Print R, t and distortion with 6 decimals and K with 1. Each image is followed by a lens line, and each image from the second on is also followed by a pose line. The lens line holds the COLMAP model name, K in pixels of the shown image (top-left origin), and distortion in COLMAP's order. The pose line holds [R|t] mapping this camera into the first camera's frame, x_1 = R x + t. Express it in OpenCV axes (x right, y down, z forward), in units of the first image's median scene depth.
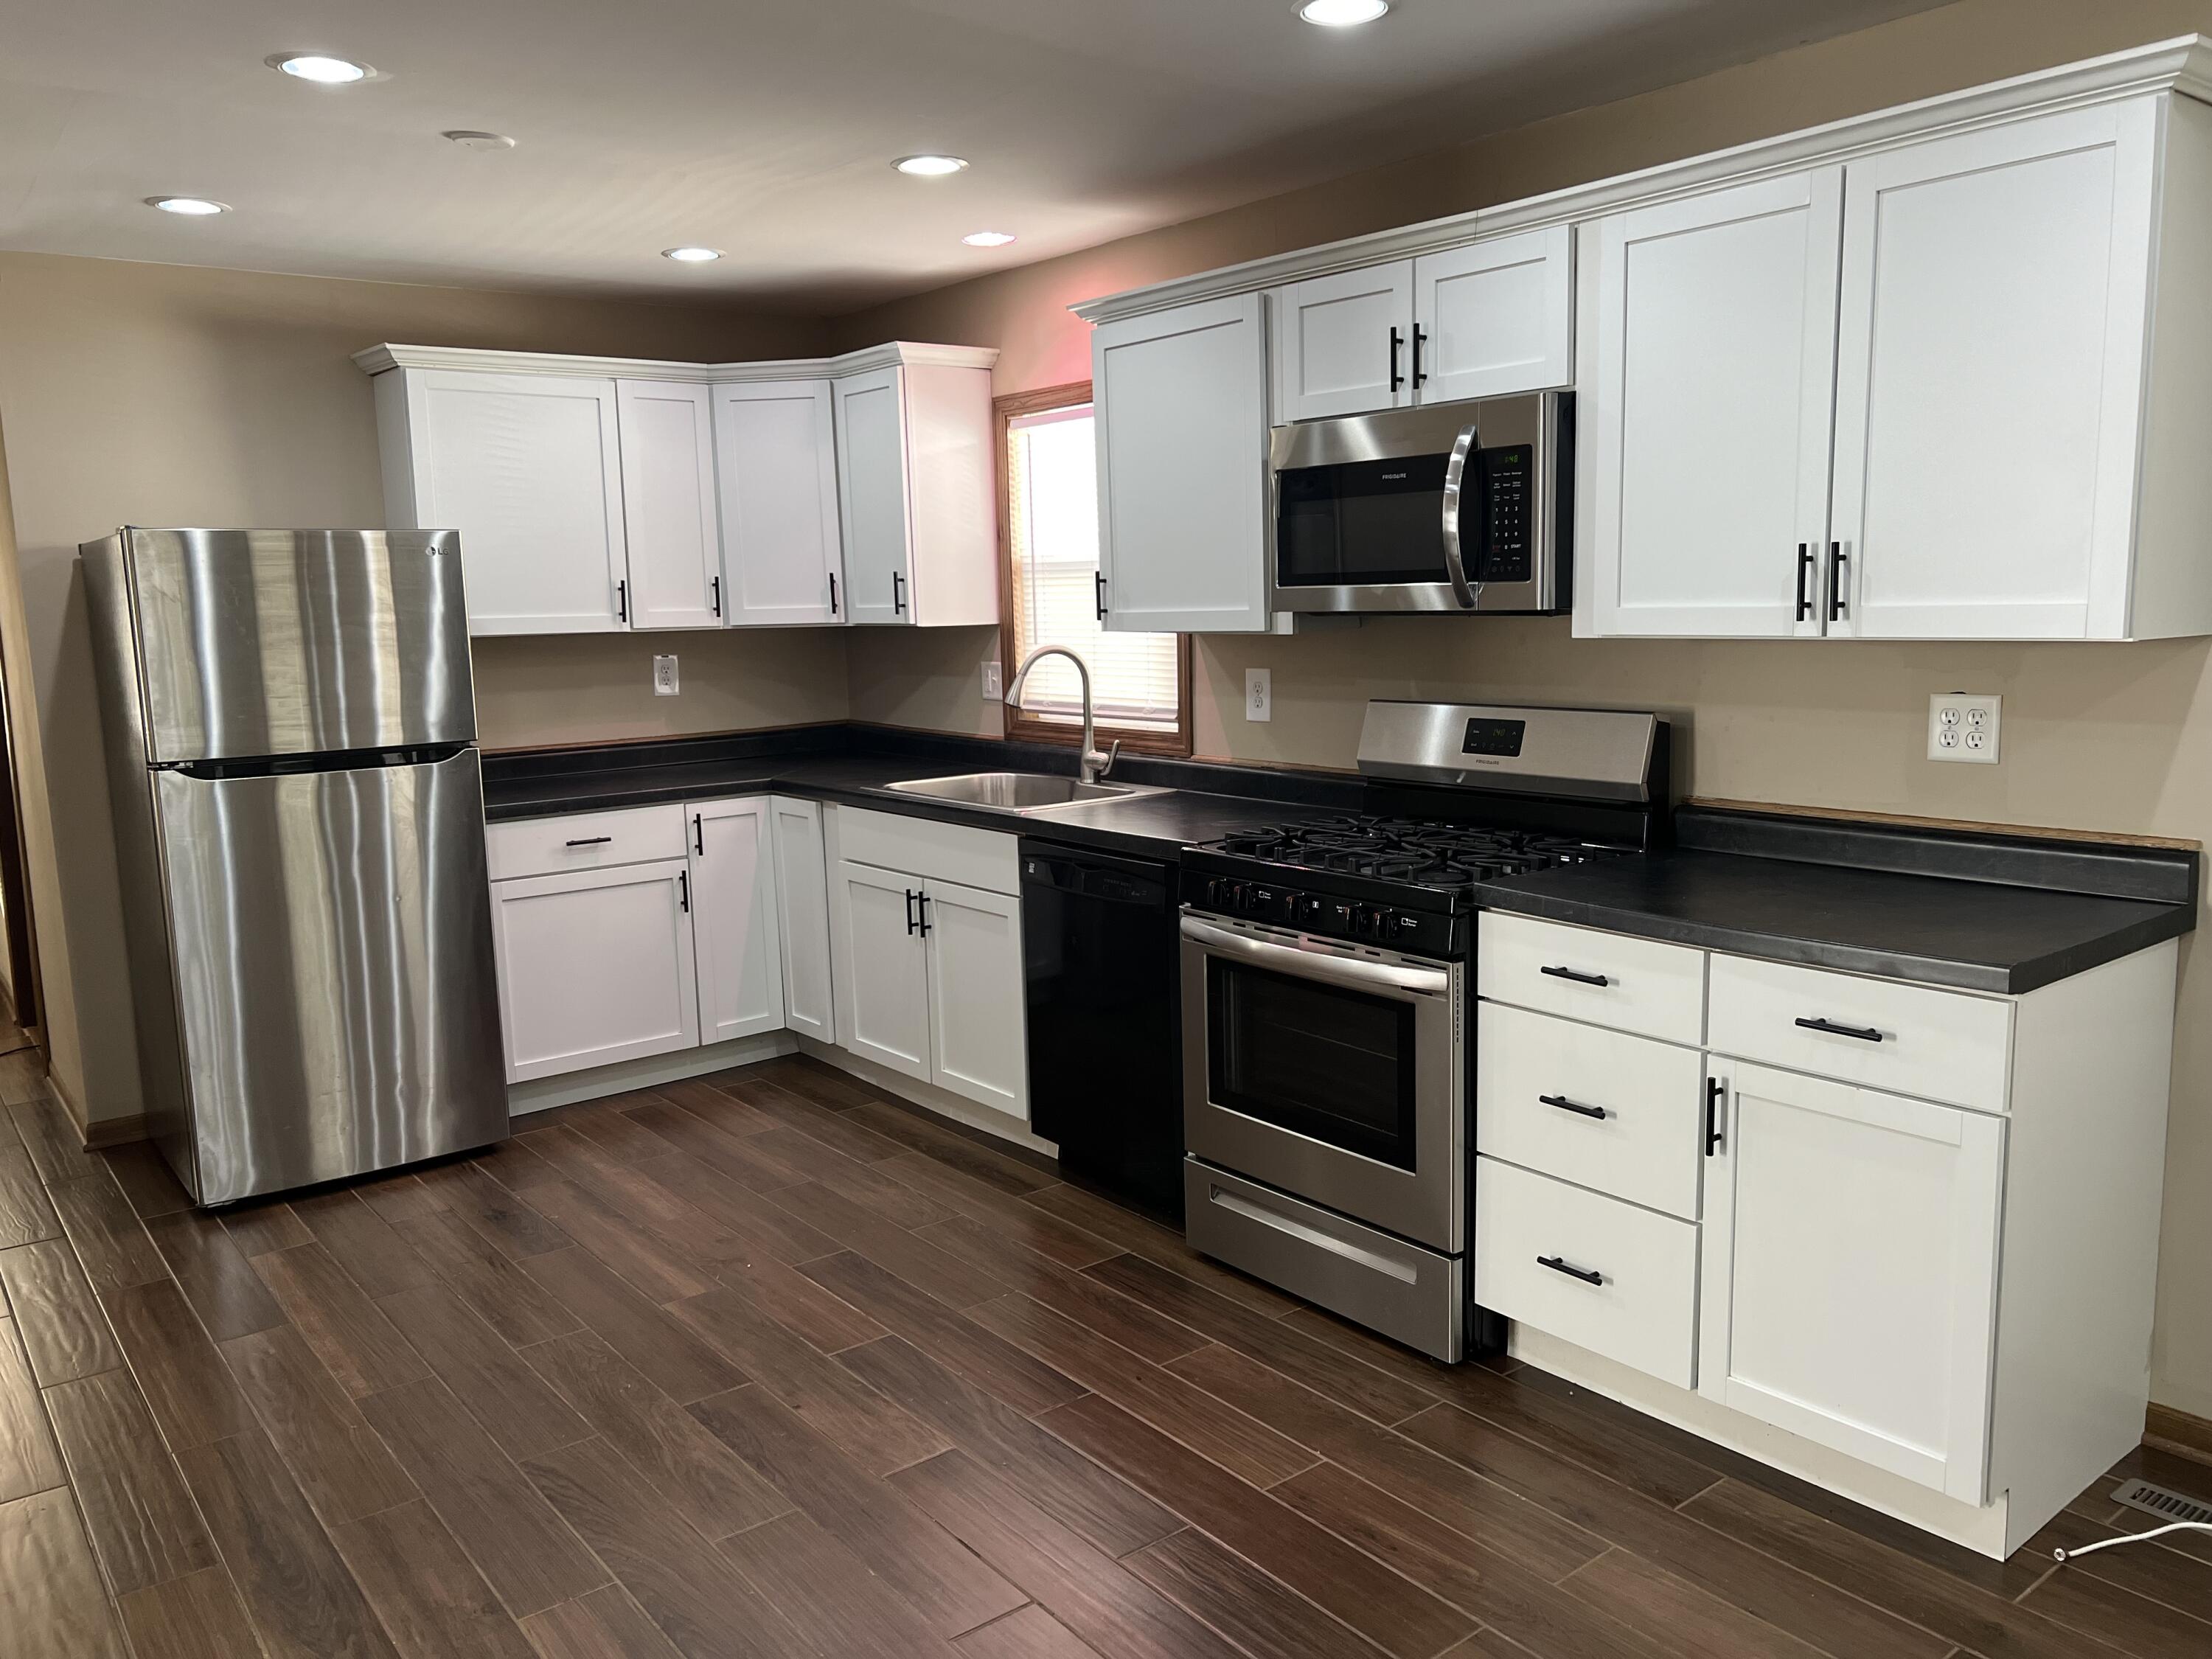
lens RADIAL K [[1637.0, 0, 1111.4], [0, 1637.0, 831.7], [0, 0, 1]] dist [0.036293, -0.049889]
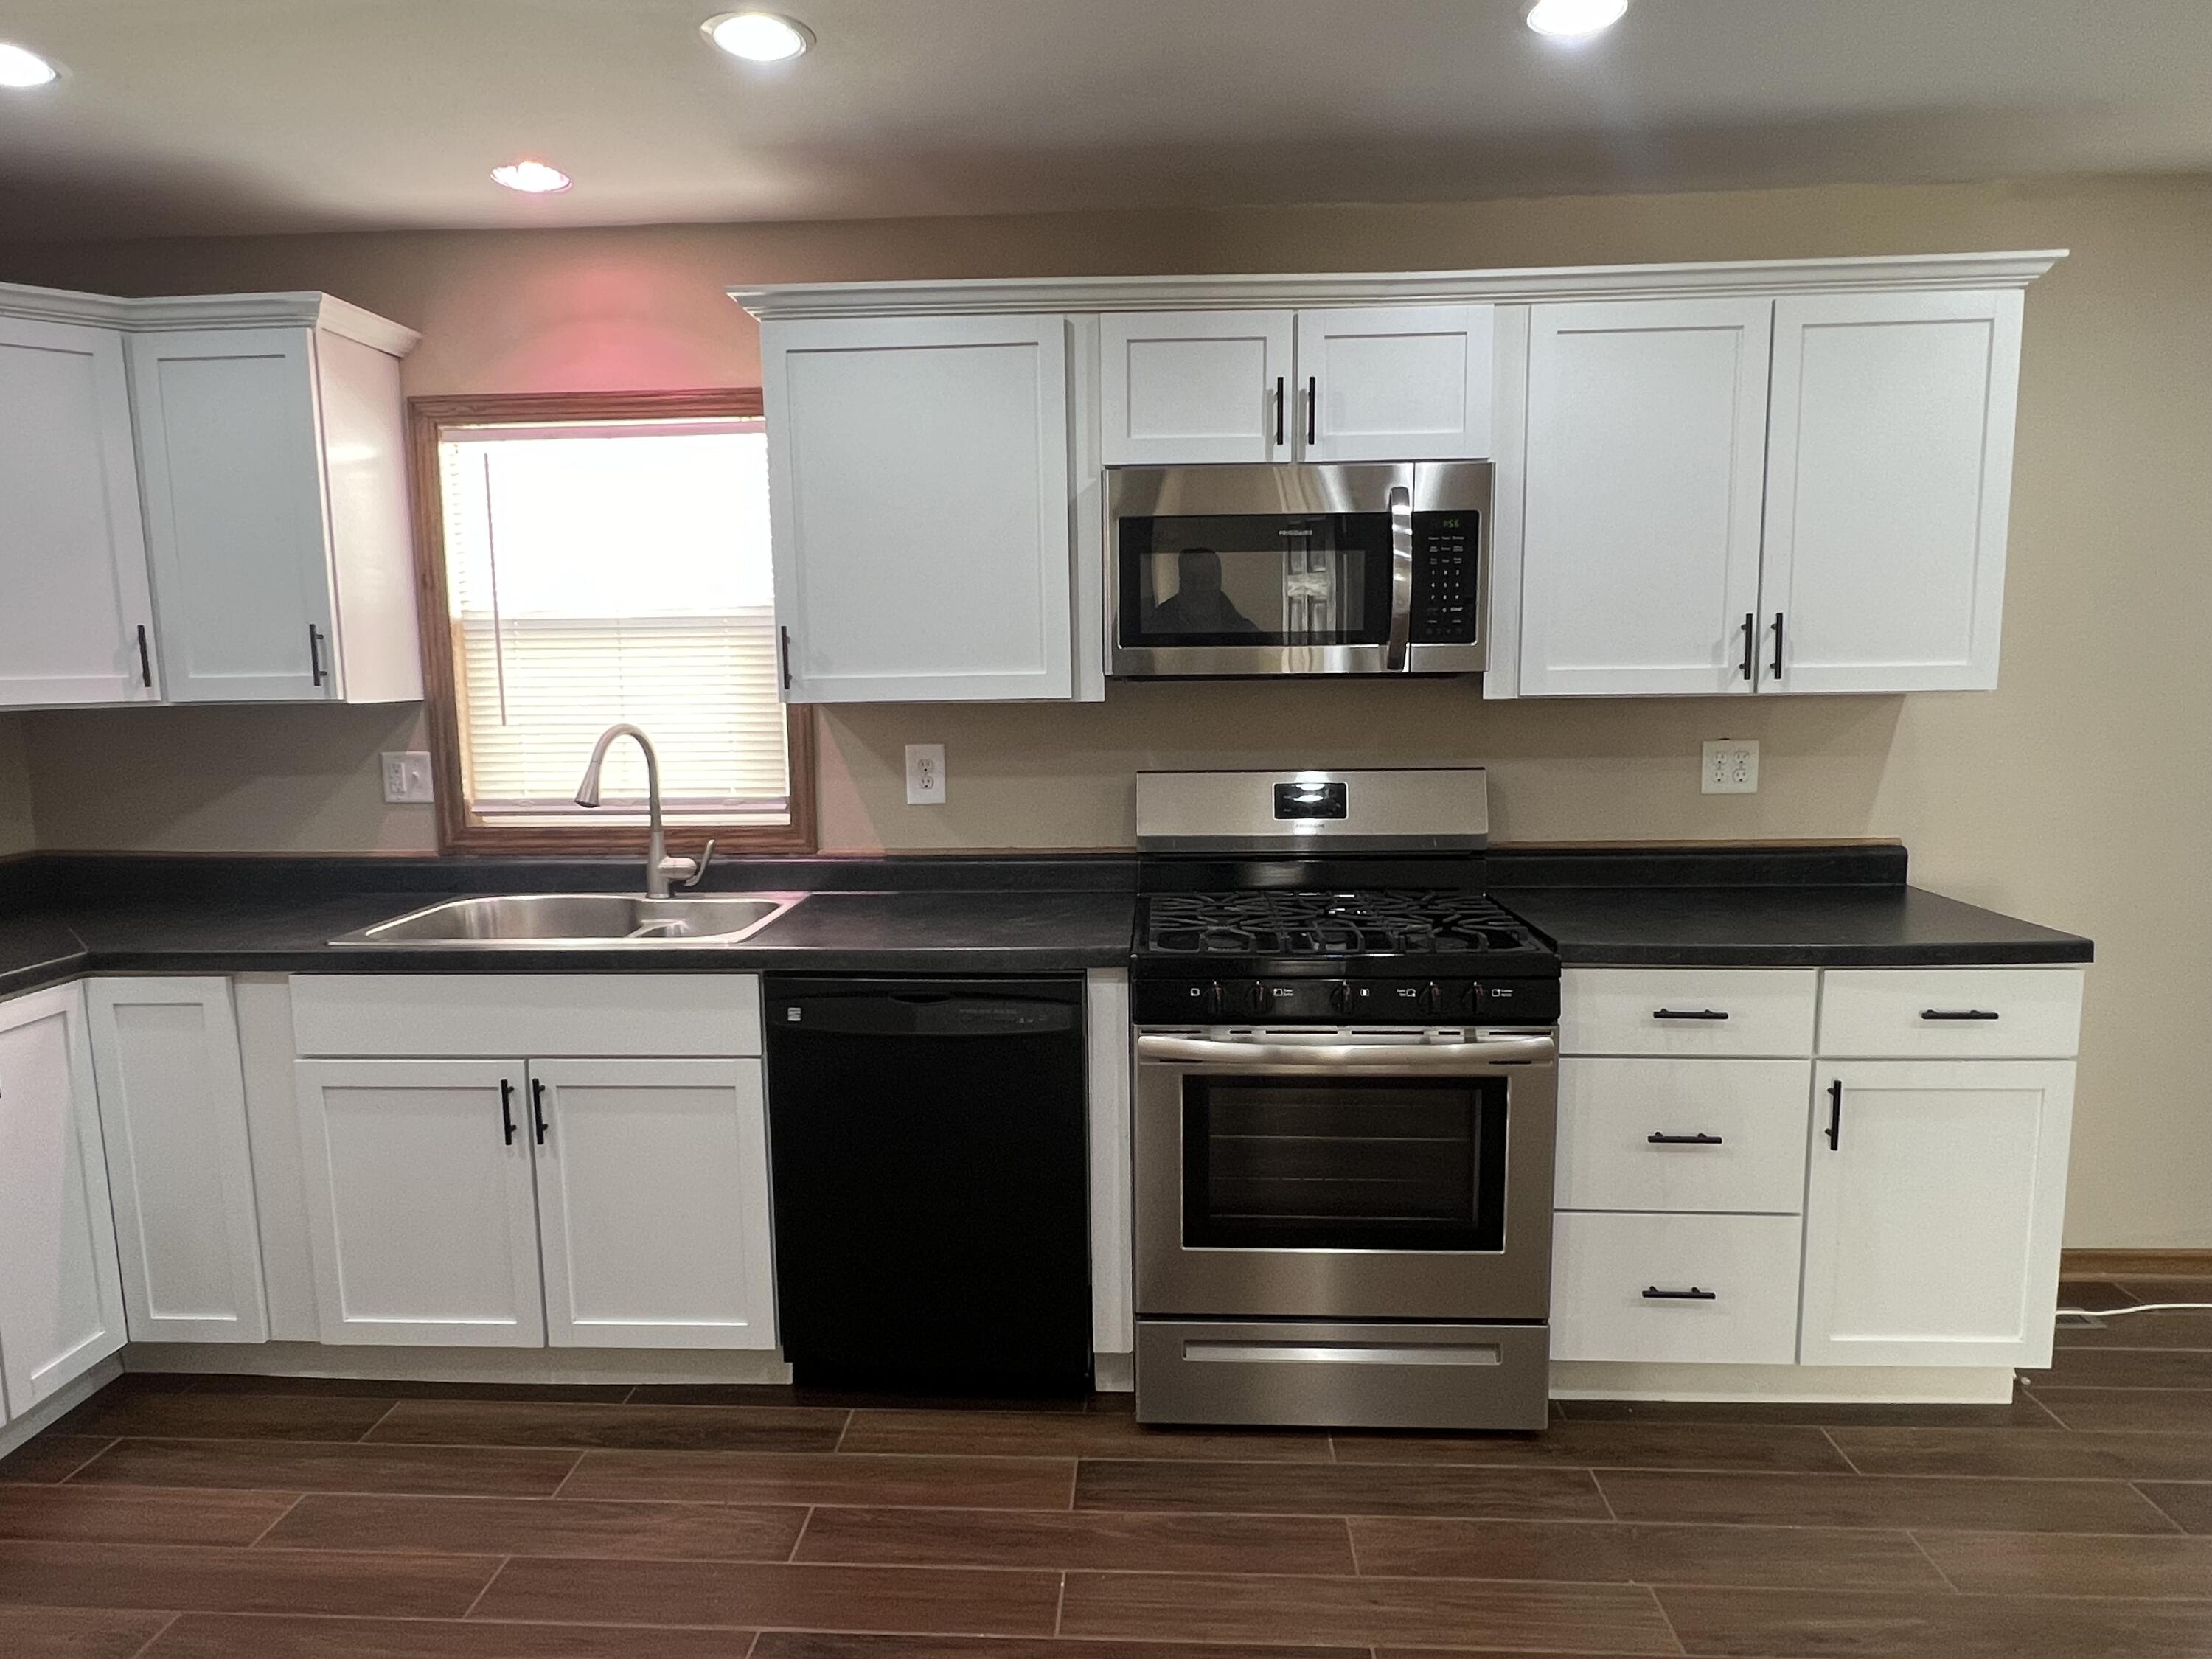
lens RADIAL K [[1358.3, 0, 1100.3], [0, 1358.3, 828.4], [0, 0, 1]] dist [-0.006371, 0.002760]
pose [[0.668857, -0.076621, 0.739432, -0.374117], [0.106405, 0.994300, 0.006782, -0.047721], [-0.735737, 0.074143, 0.673197, 0.425443]]
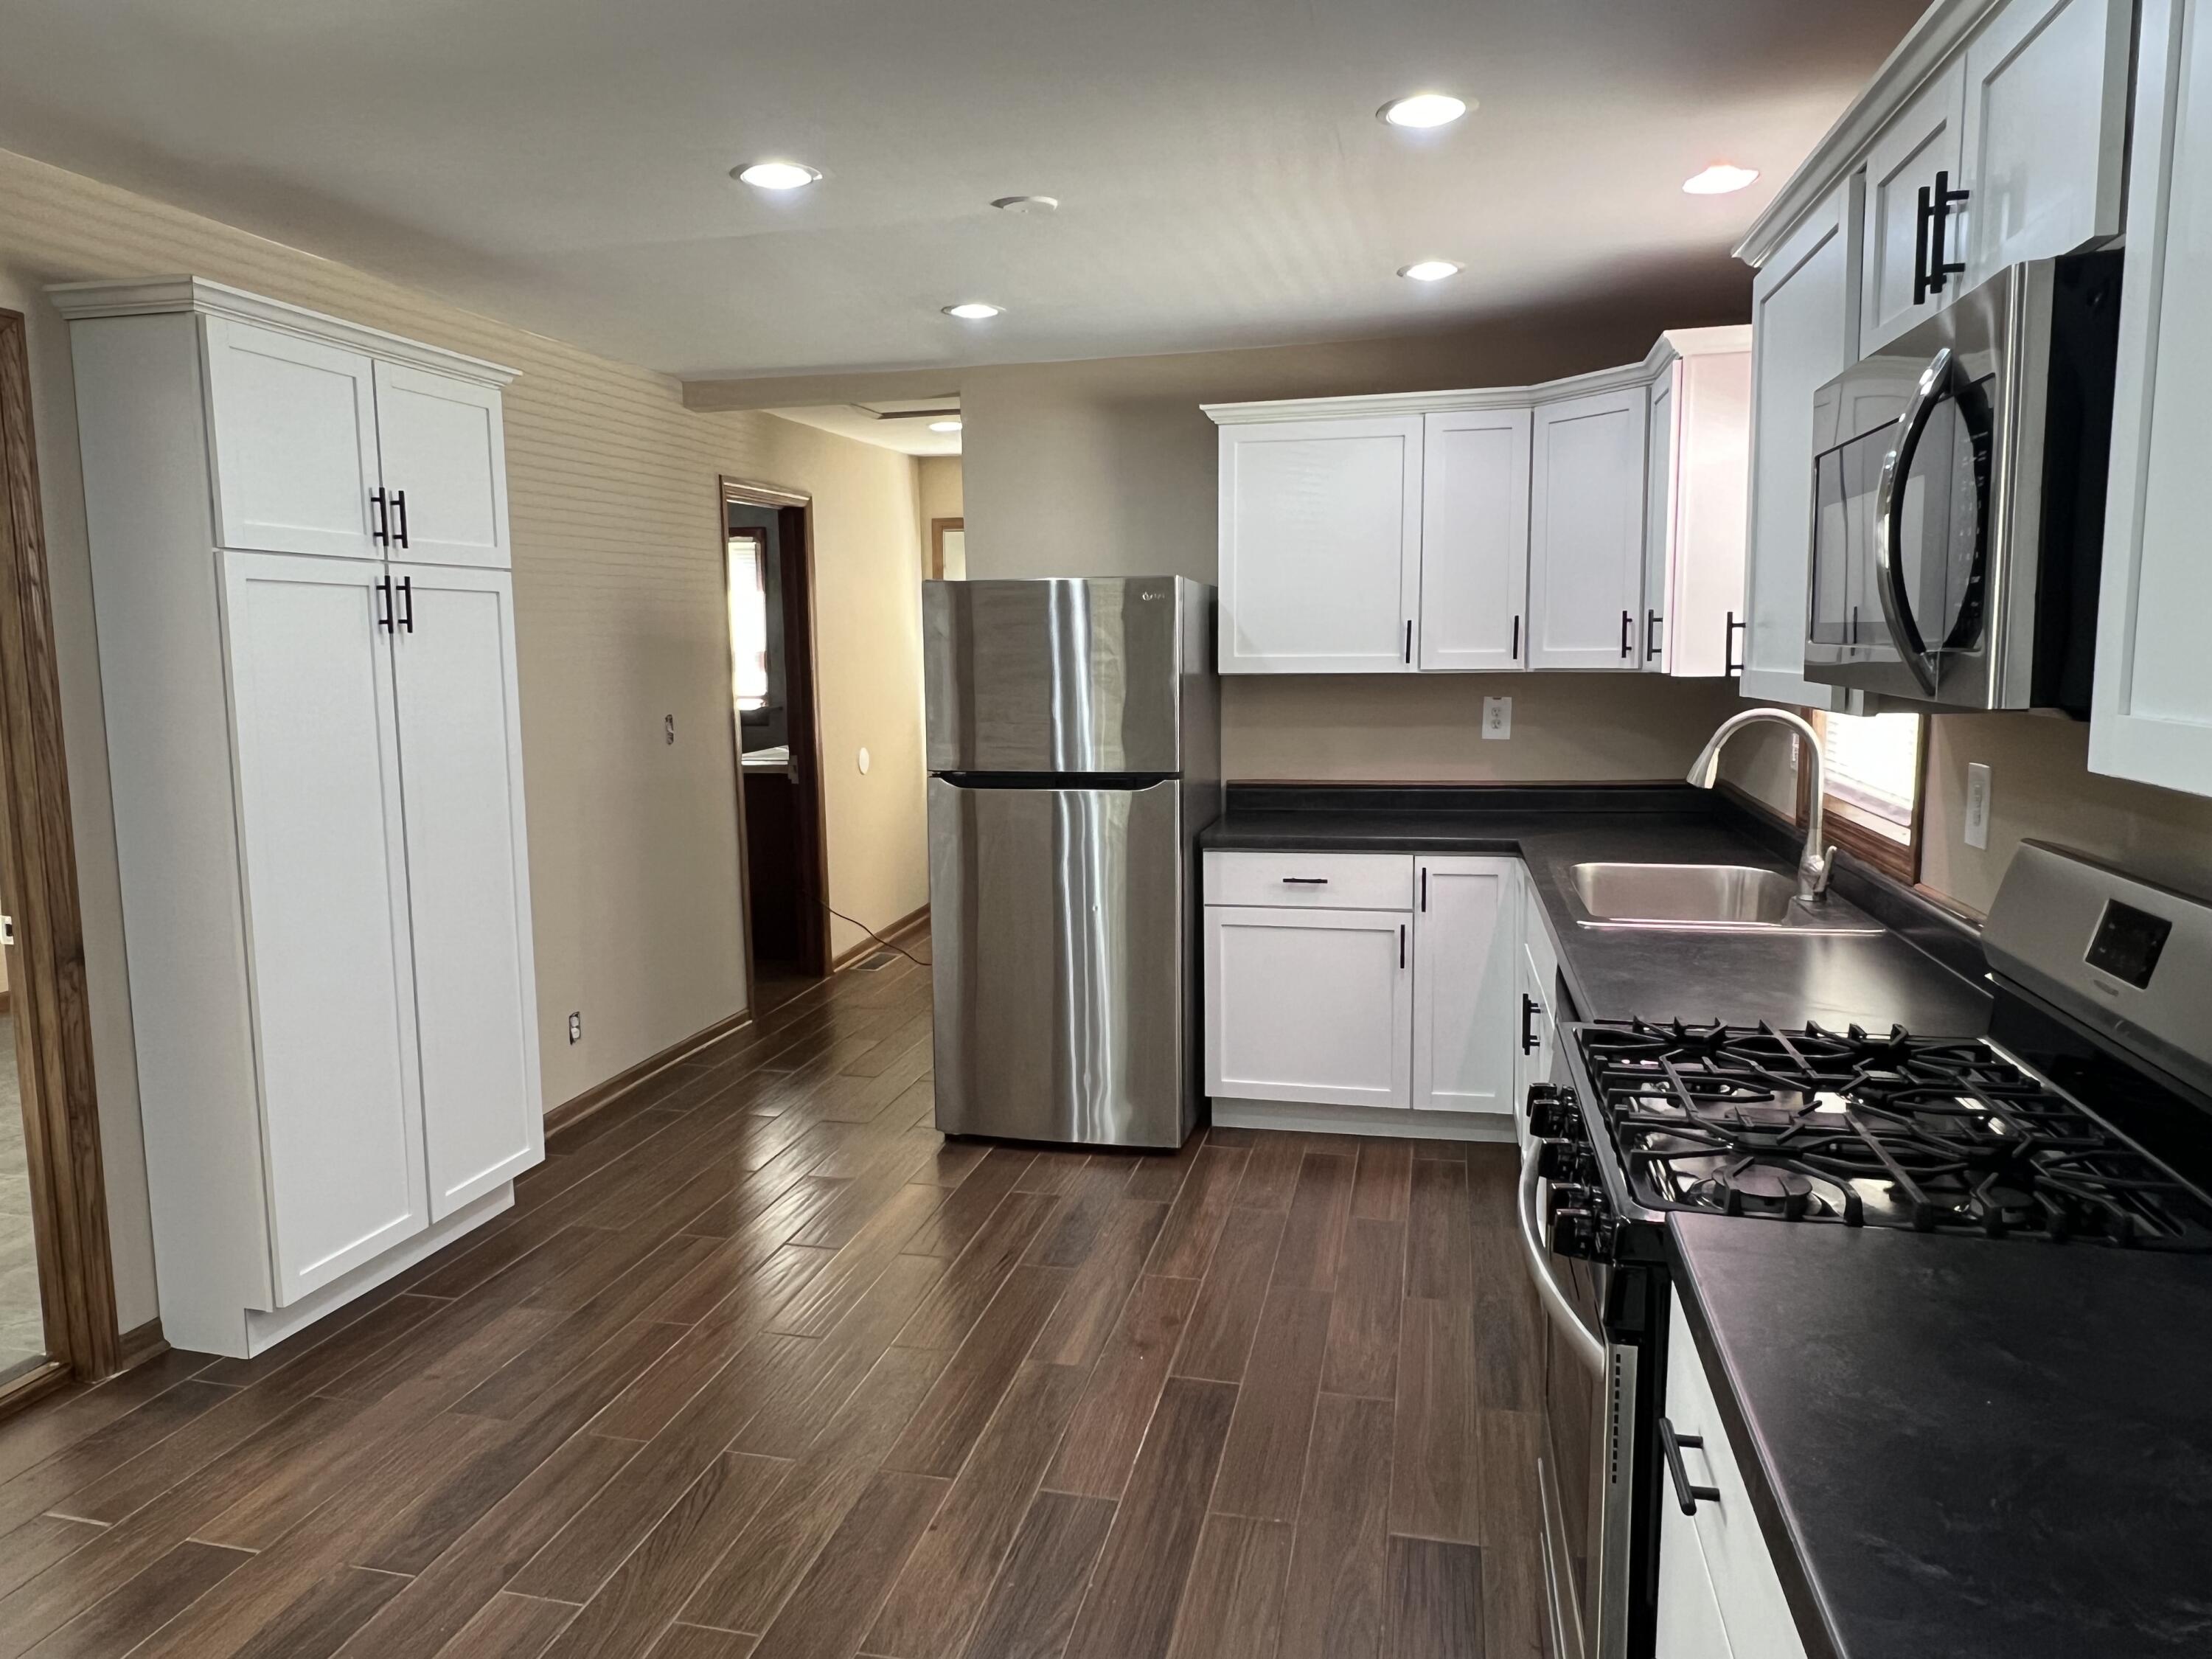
lens RADIAL K [[1443.1, 0, 1088.1], [0, 1443.1, 839.8], [0, 0, 1]] dist [-0.001005, -0.002187]
pose [[0.620164, 0.121603, -0.774990, 0.299754], [-0.115262, 0.991315, 0.063310, -0.063790], [0.775958, 0.050064, 0.628794, 0.364385]]
